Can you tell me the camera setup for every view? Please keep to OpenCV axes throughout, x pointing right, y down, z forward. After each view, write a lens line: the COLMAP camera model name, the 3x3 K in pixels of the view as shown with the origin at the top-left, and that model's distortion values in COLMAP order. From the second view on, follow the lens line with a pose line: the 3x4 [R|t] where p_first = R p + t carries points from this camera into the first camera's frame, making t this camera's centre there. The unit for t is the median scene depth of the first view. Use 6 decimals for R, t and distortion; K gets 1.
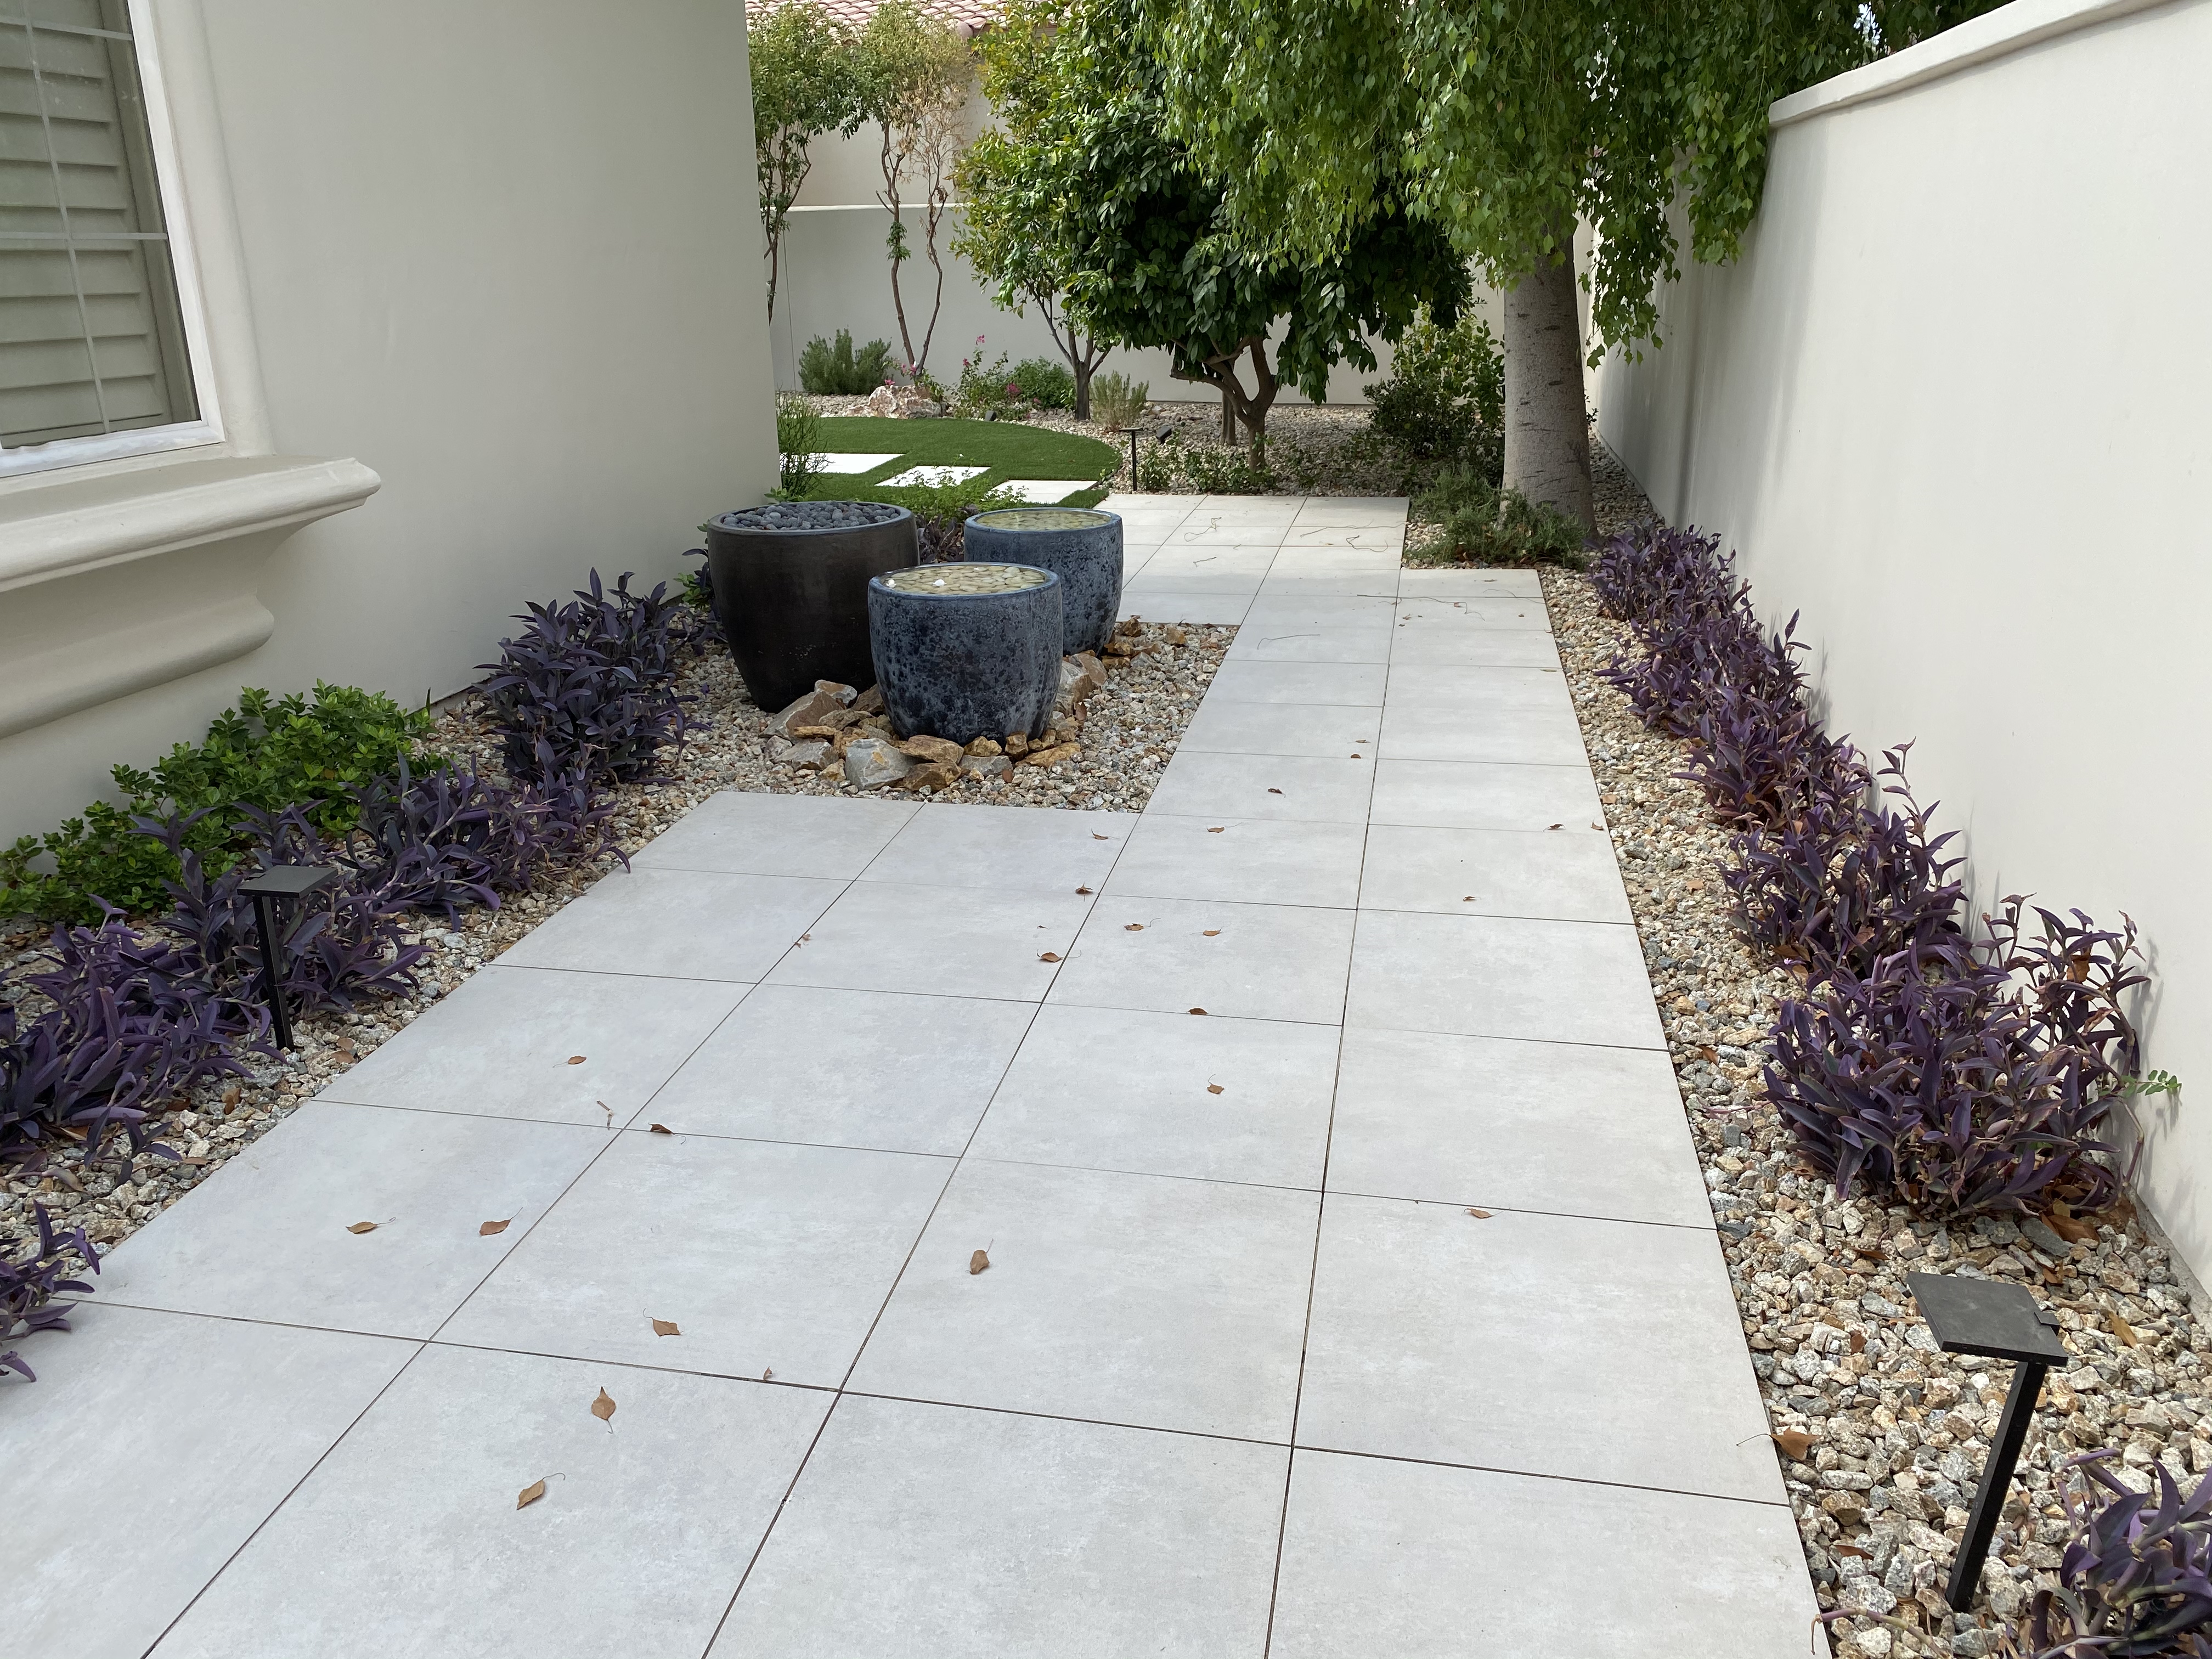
lens RADIAL K [[1697.0, 0, 1113.3], [0, 1697.0, 835.7], [0, 0, 1]] dist [0.026092, -0.043445]
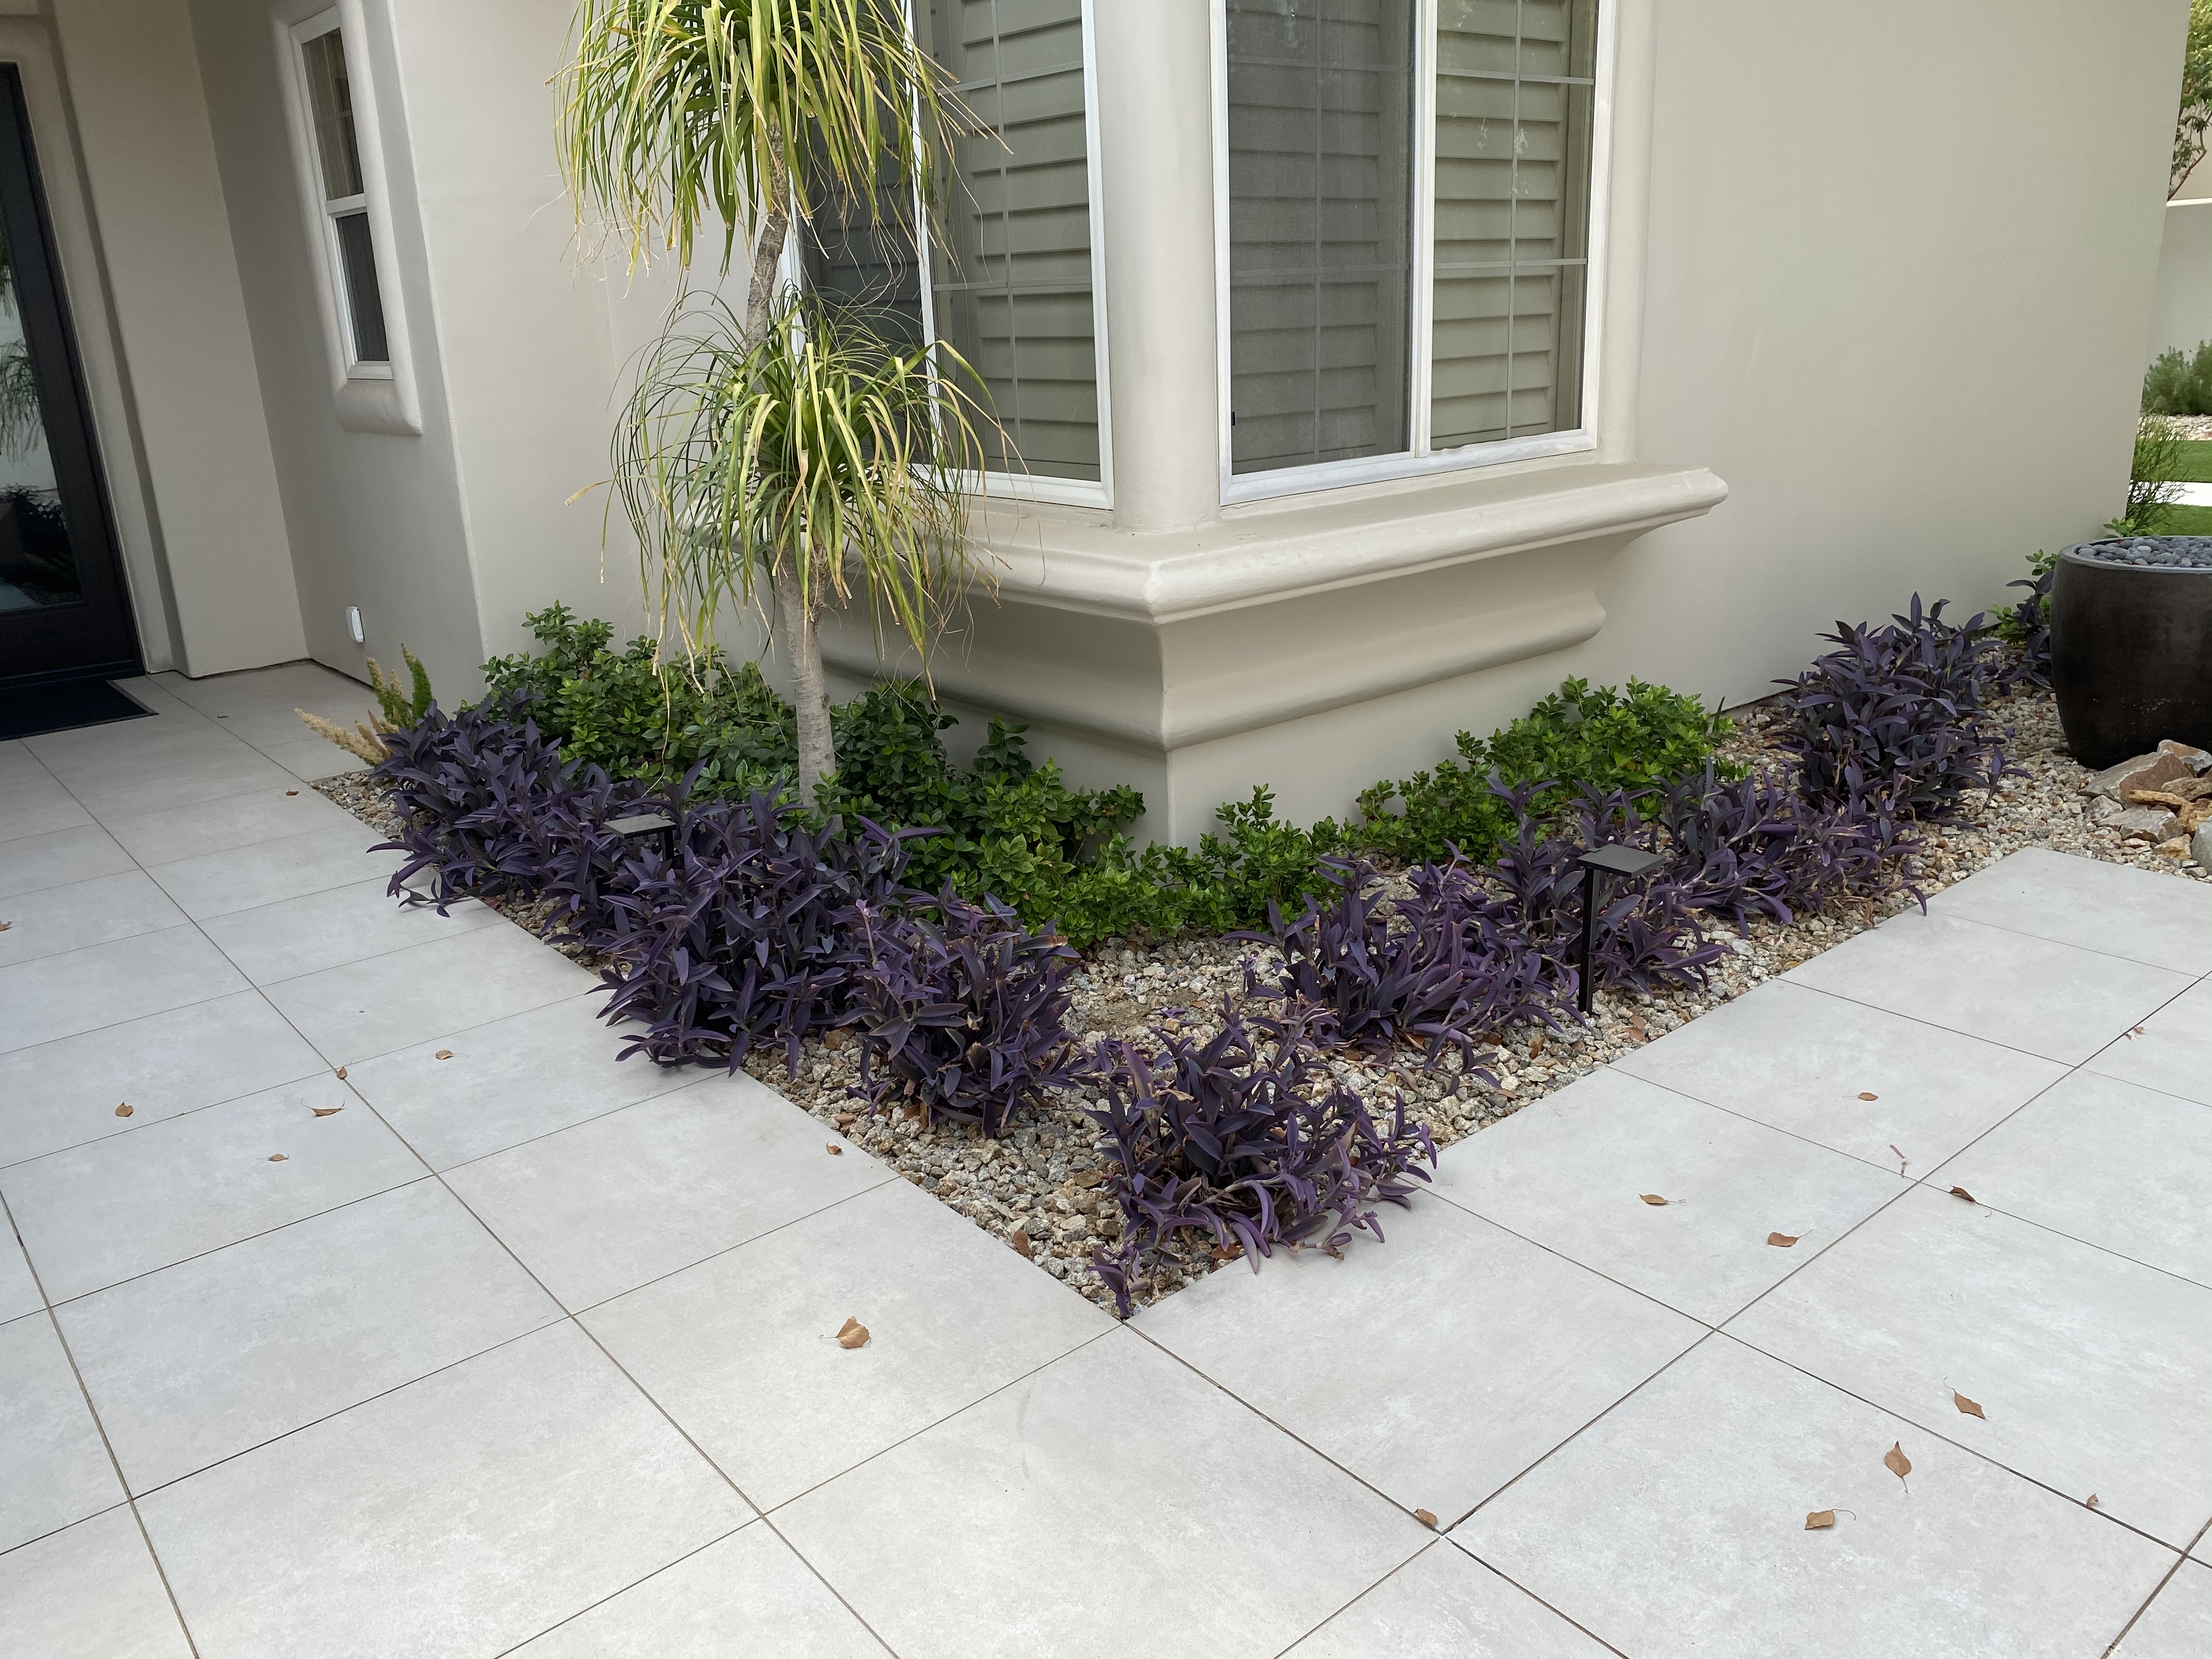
lens RADIAL K [[1703.4, 0, 1120.7], [0, 1703.4, 825.0], [0, 0, 1]] dist [0.033860, -0.041423]
pose [[0.759270, 0.168629, -0.628548, -0.035603], [-0.178112, 0.982813, 0.048517, 0.005981], [0.625927, 0.075115, 0.776256, -0.019906]]
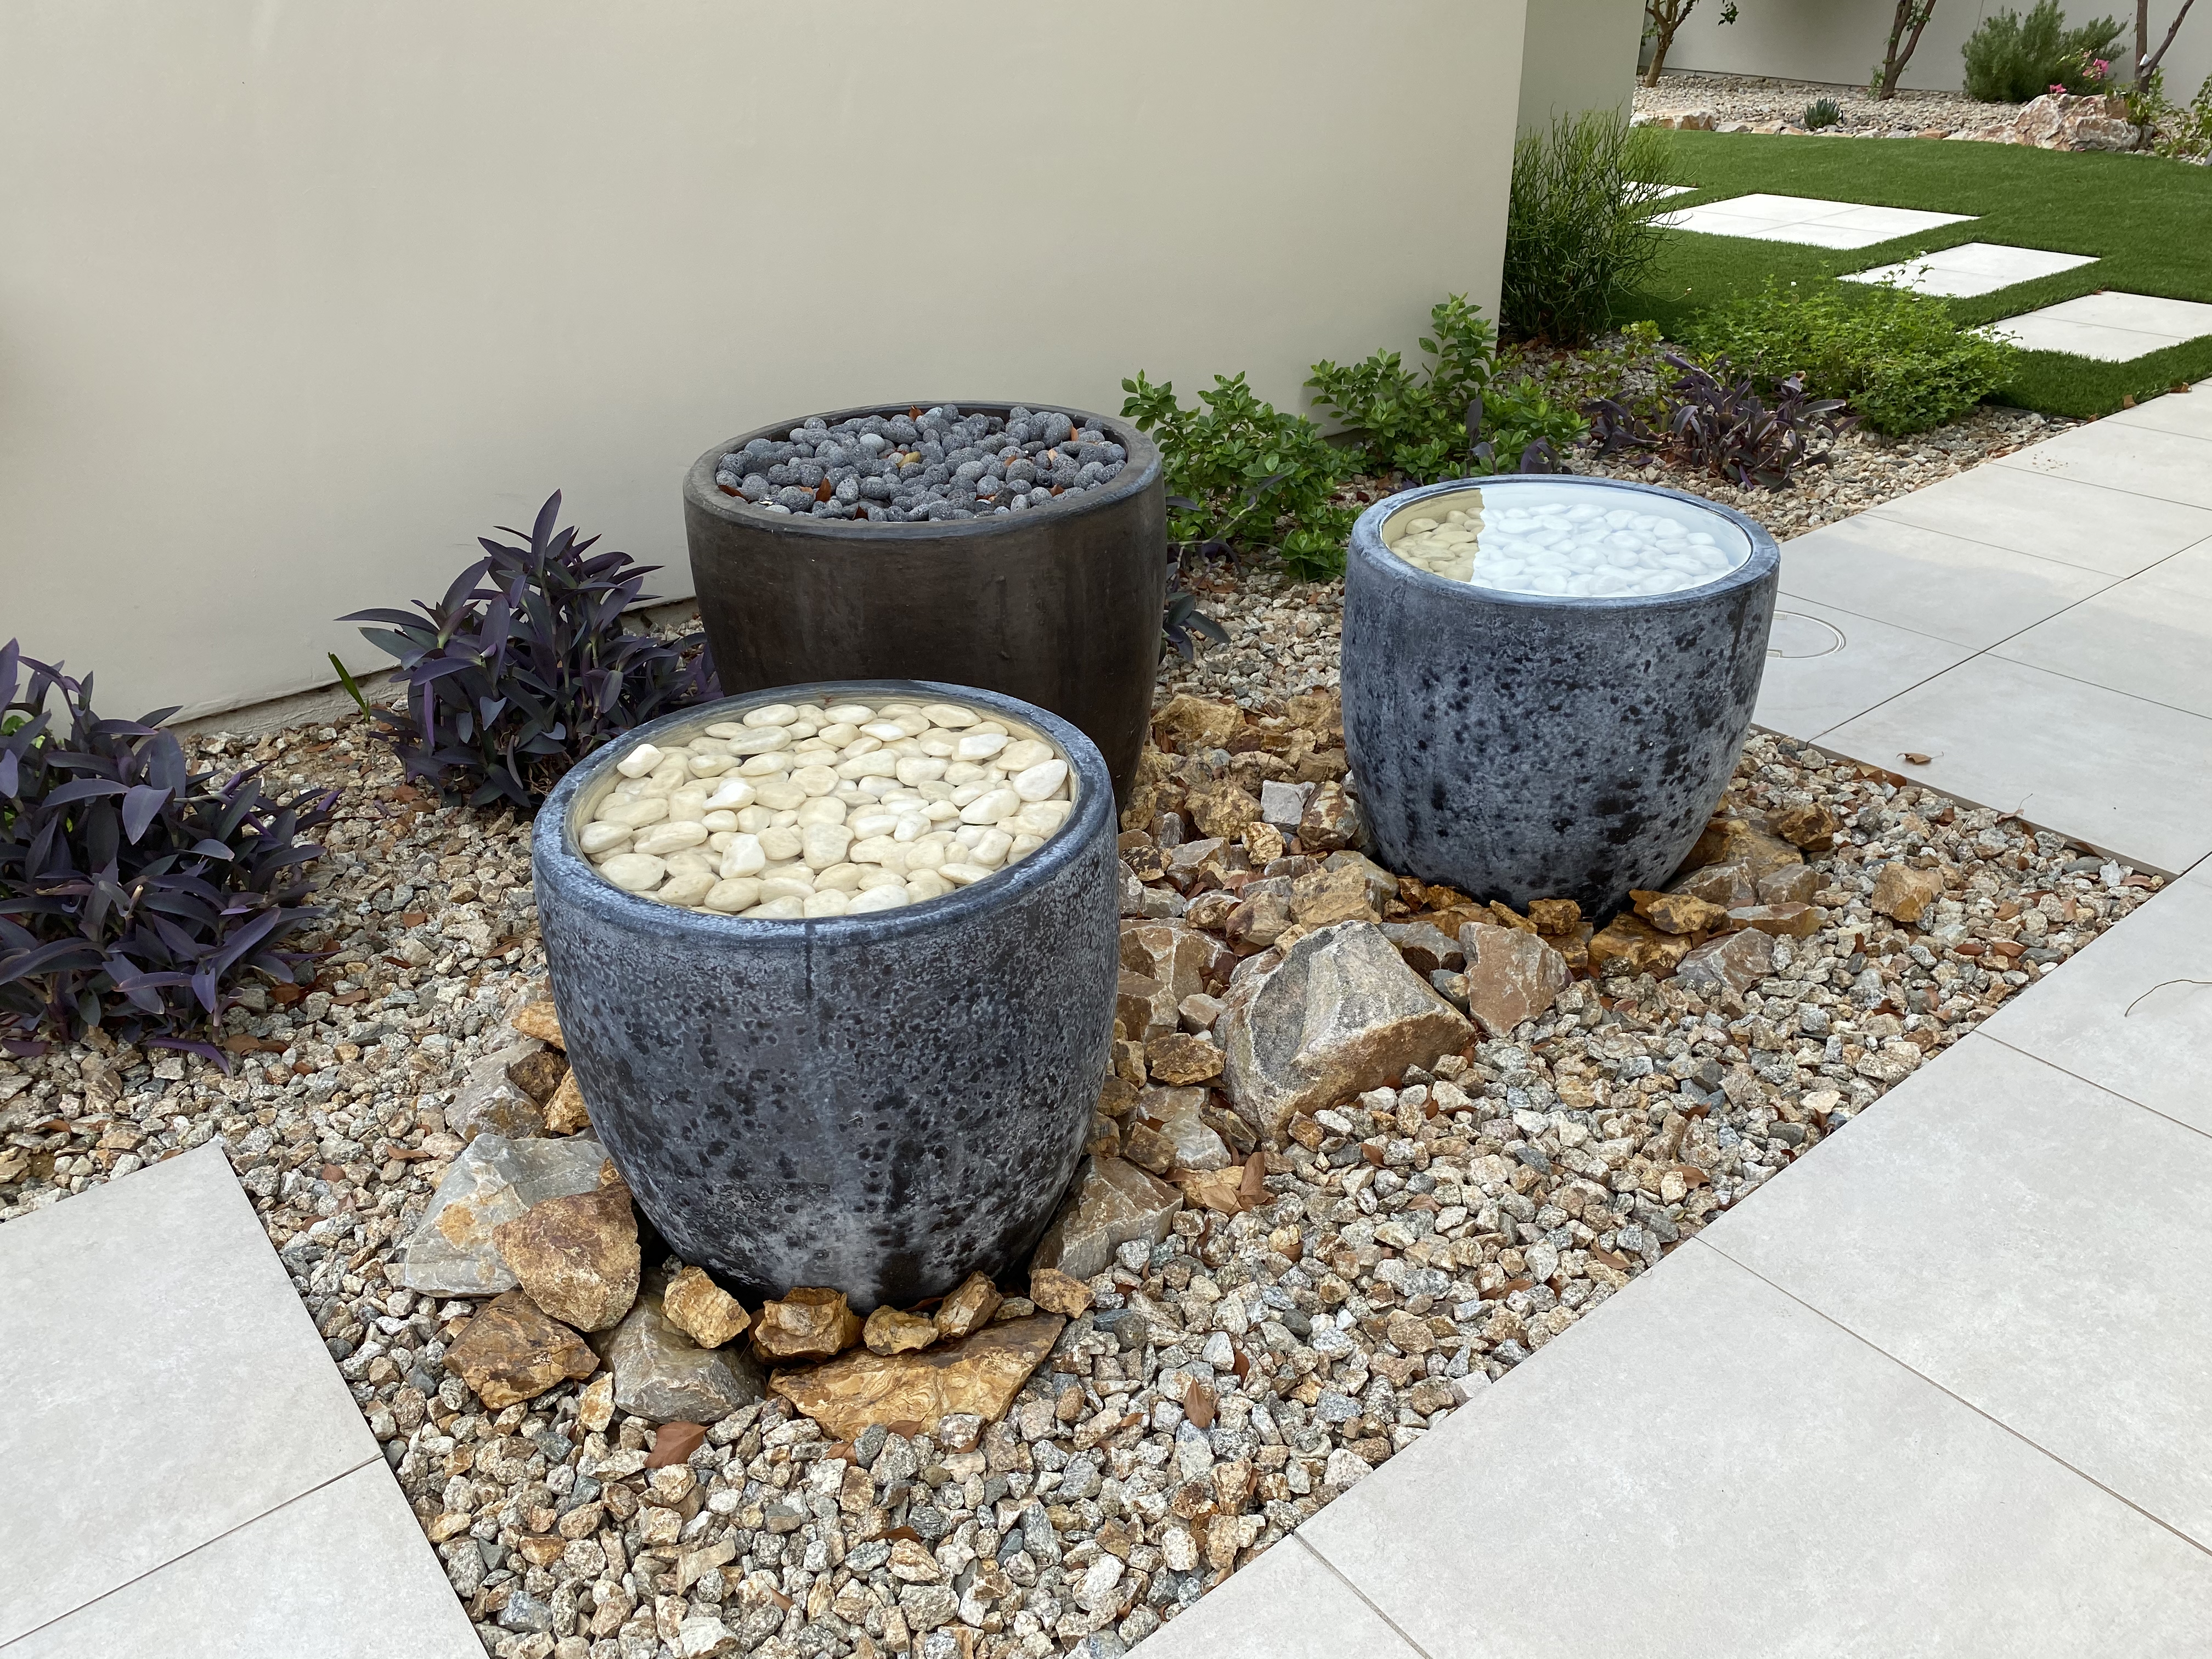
lens RADIAL K [[1672.7, 0, 1097.4], [0, 1672.7, 805.7], [0, 0, 1]] dist [0.008064, -0.001960]
pose [[0.747735, 0.299343, -0.592694, 0.234477], [-0.200995, 0.952777, 0.227632, -0.368949], [0.632846, -0.051080, 0.772591, 1.227603]]
